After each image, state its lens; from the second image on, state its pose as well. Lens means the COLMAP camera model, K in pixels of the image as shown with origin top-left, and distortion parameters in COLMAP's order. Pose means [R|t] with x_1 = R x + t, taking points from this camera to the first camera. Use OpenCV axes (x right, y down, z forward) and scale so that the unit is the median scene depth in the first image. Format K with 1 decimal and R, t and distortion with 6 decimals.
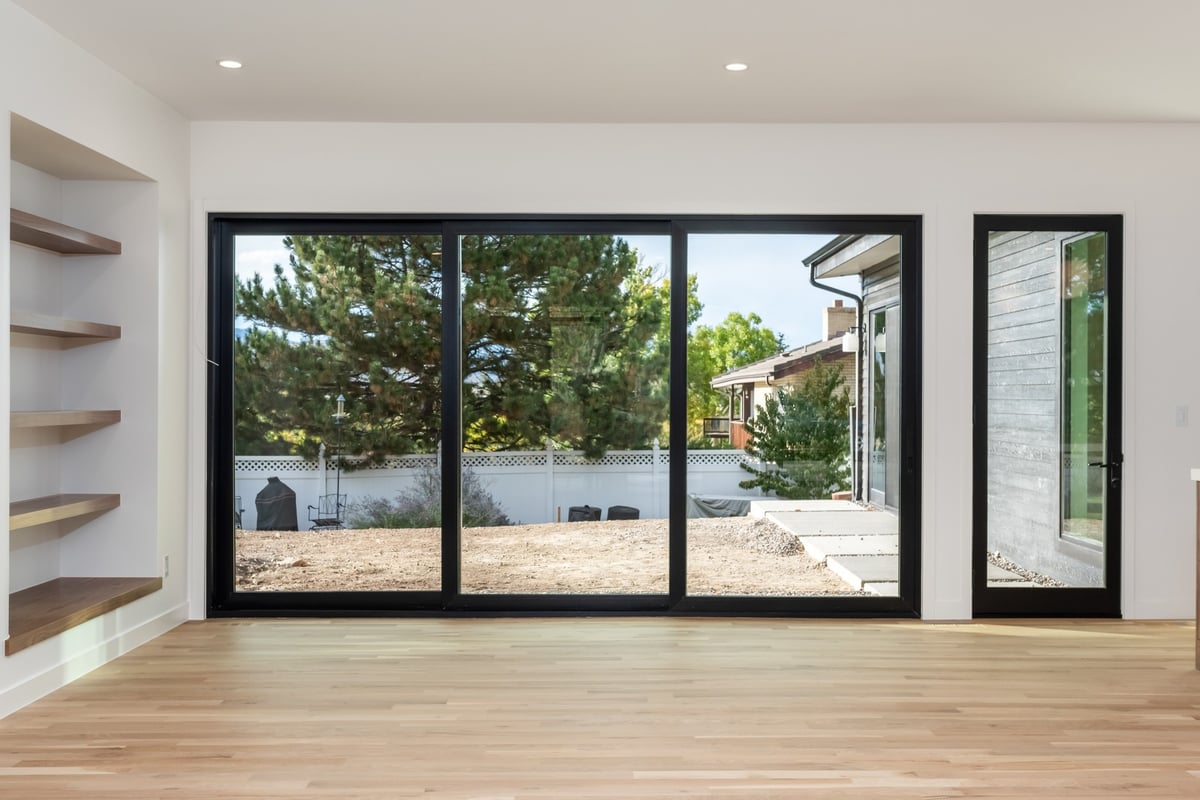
lens RADIAL K [[1172.7, 0, 601.5], [0, 1172.7, 403.1], [0, 0, 1]] dist [0.072474, 0.000000]
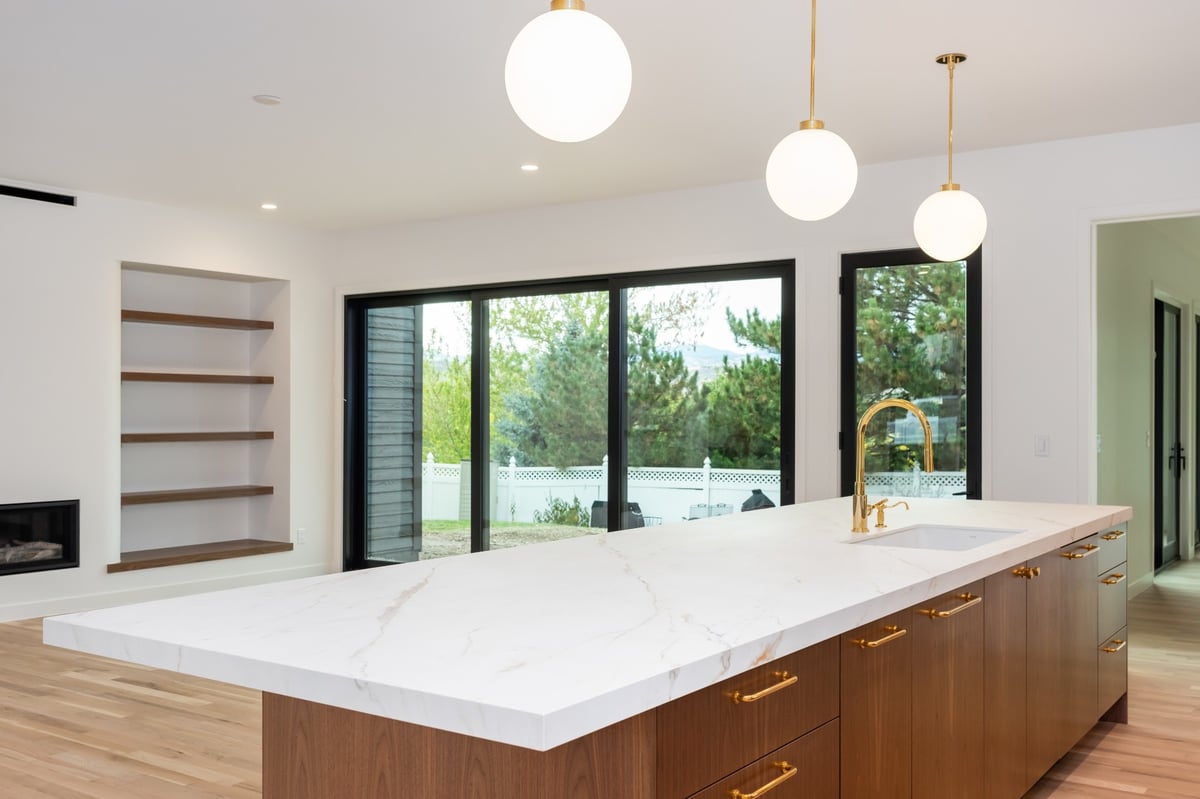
lens RADIAL K [[1172.7, 0, 599.9], [0, 1172.7, 396.3], [0, 0, 1]] dist [0.072474, 0.000000]
pose [[0.814426, -0.009307, -0.580193, 0.505462], [-0.002610, 0.999803, -0.019701, -0.006078], [0.580262, 0.017559, 0.814241, 0.009054]]
